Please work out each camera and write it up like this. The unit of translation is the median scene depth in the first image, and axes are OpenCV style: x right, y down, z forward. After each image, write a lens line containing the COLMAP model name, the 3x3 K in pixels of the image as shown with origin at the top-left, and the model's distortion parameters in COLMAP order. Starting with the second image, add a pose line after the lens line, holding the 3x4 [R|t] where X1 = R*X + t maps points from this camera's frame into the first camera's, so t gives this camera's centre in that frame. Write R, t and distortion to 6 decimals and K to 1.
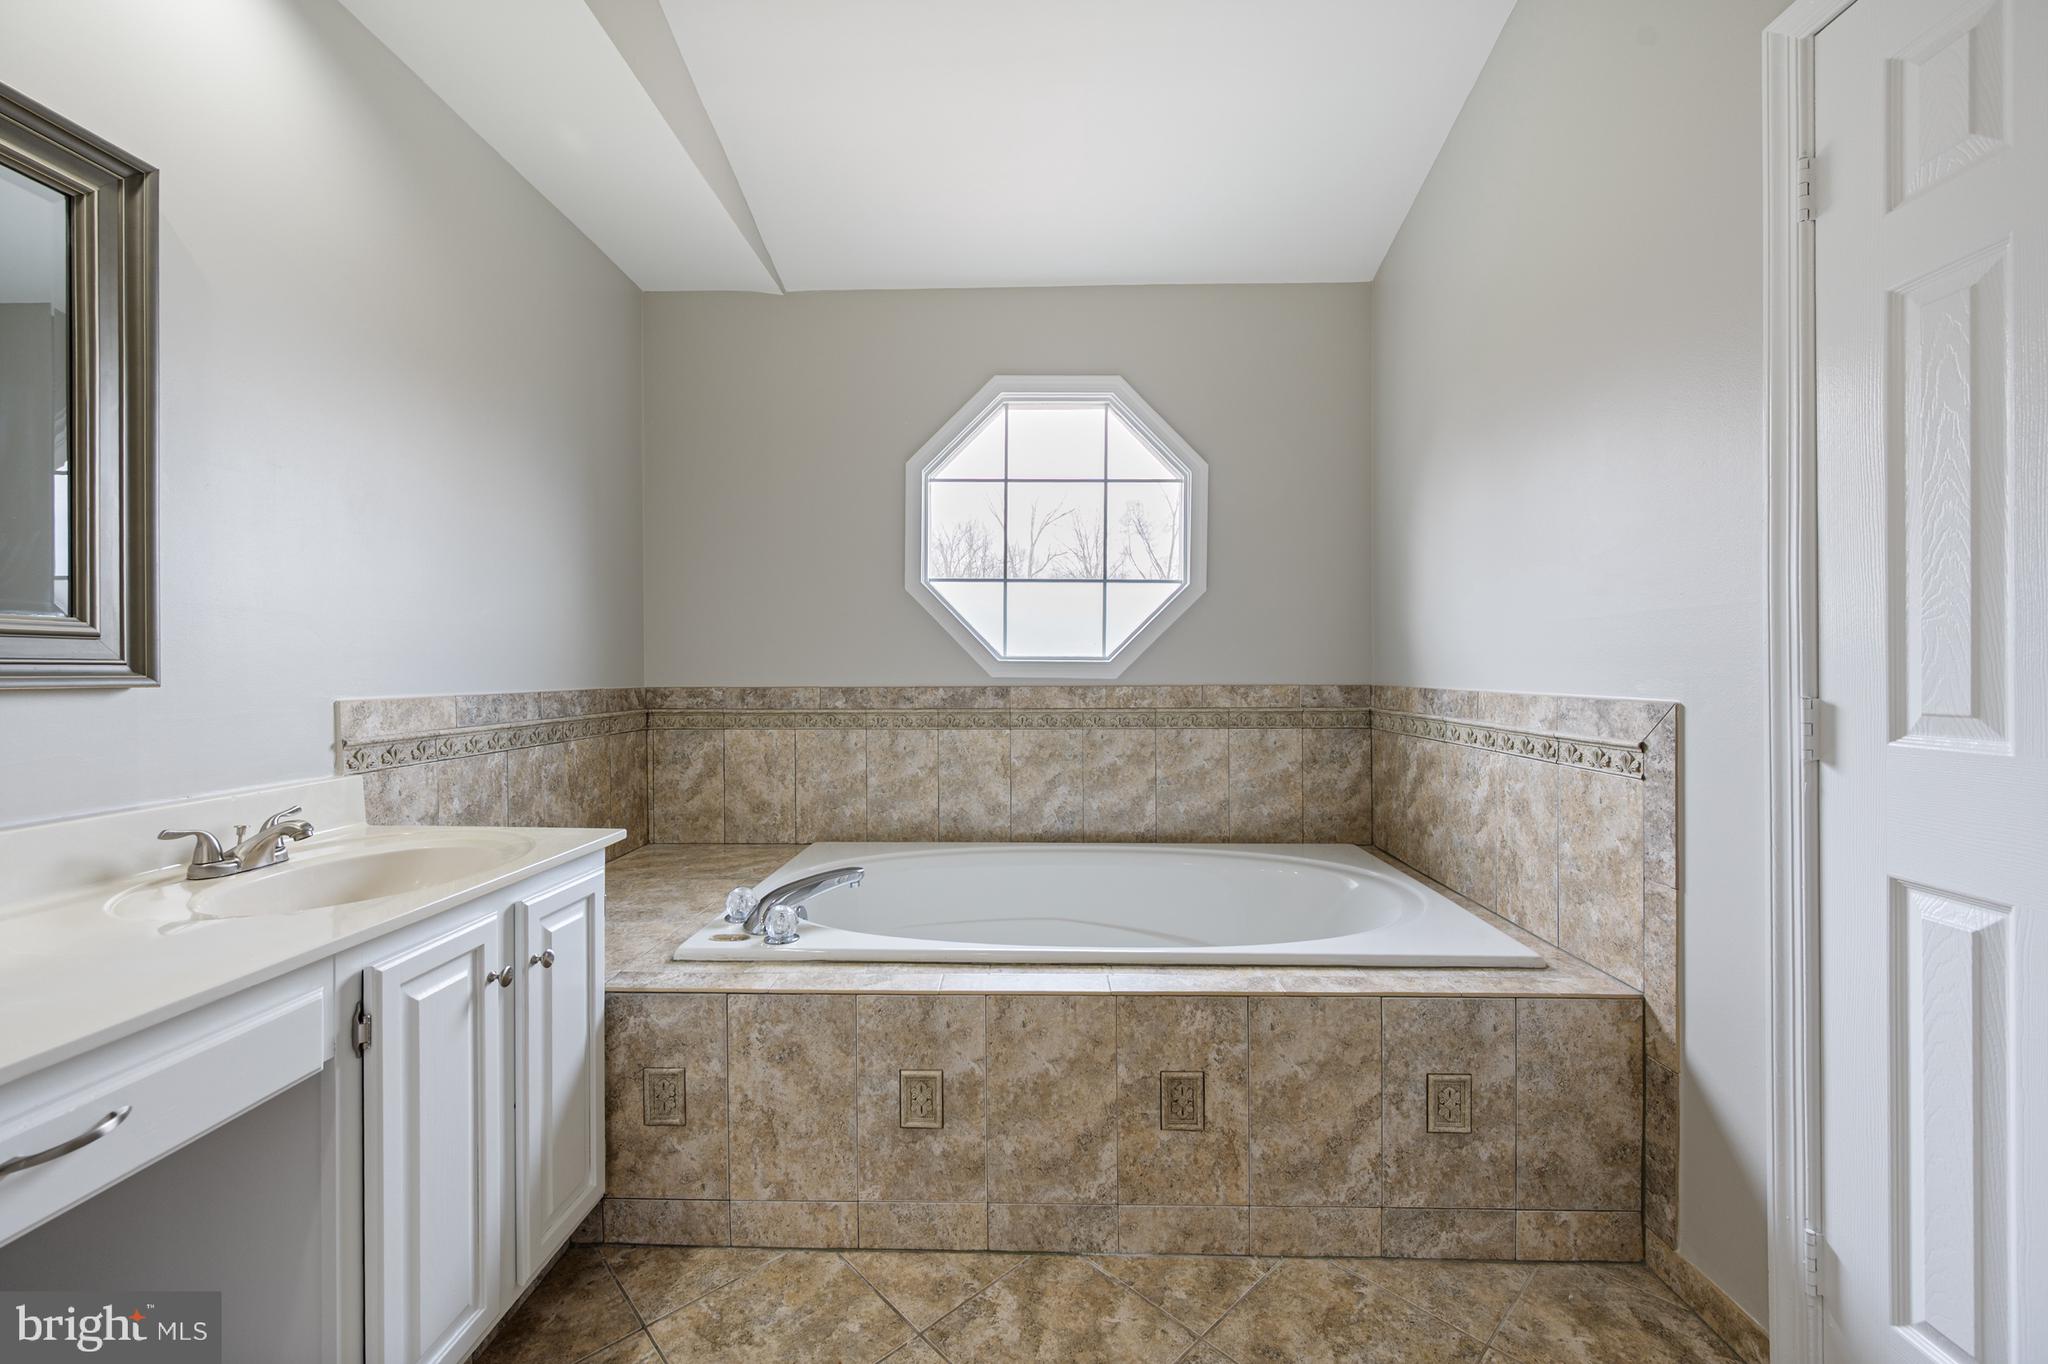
lens RADIAL K [[826.7, 0, 1026.0], [0, 826.7, 674.3], [0, 0, 1]] dist [-0.000697, 0.000005]
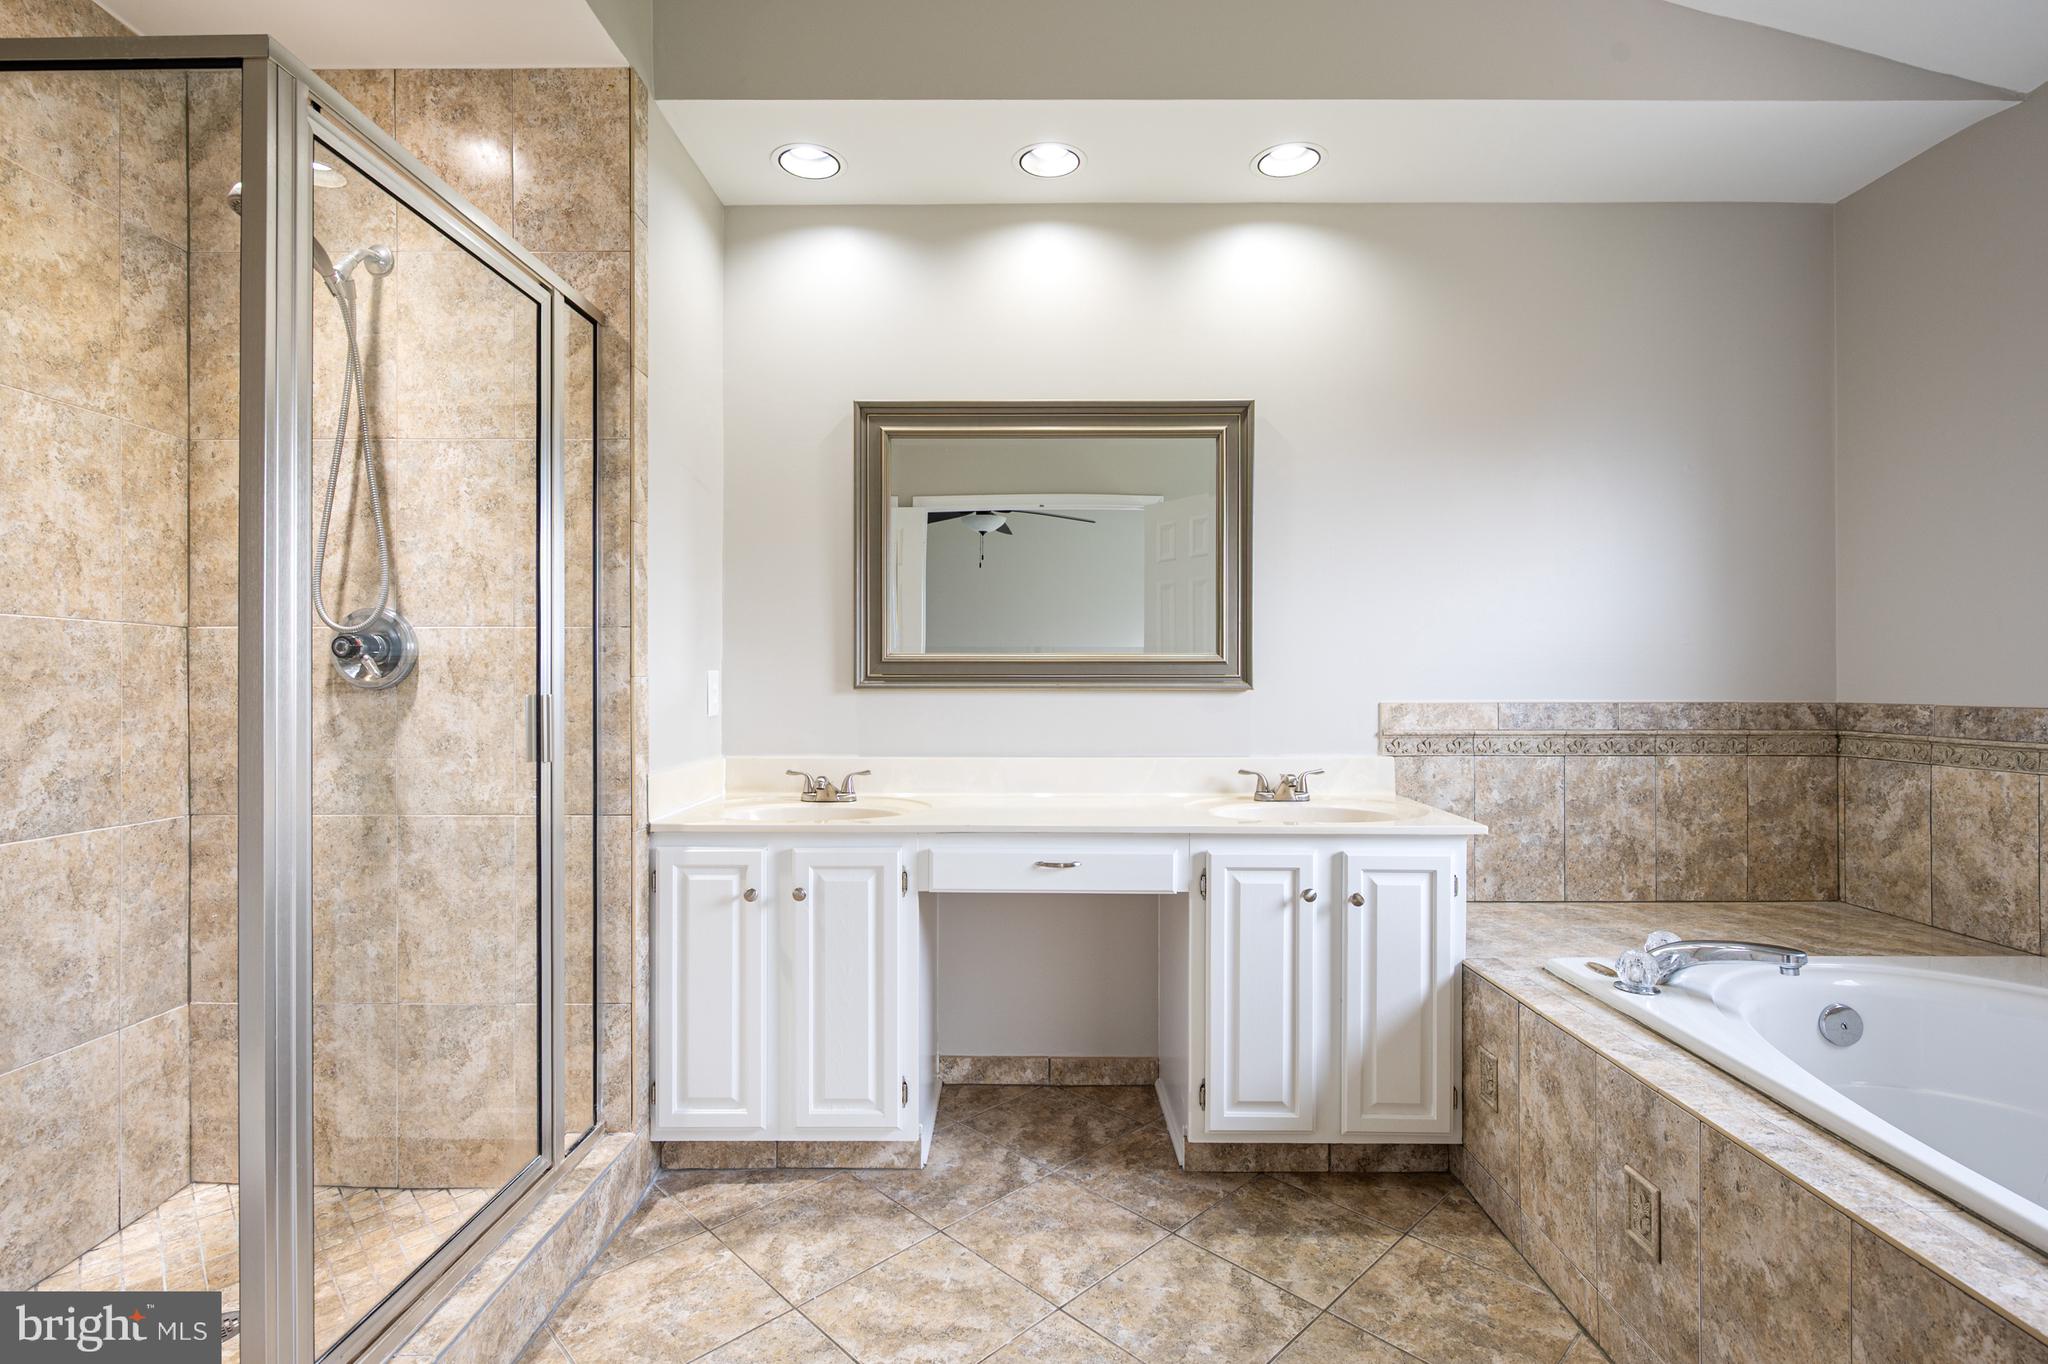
lens RADIAL K [[963.1, 0, 1024.0], [0, 963.1, 682.0], [0, 0, 1]] dist [-0.001696, -0.000542]
pose [[0.010282, 0.004762, -0.999936, 0.672759], [-0.005863, 0.999972, 0.004702, -0.005622], [0.999930, 0.005814, 0.010310, 0.316761]]
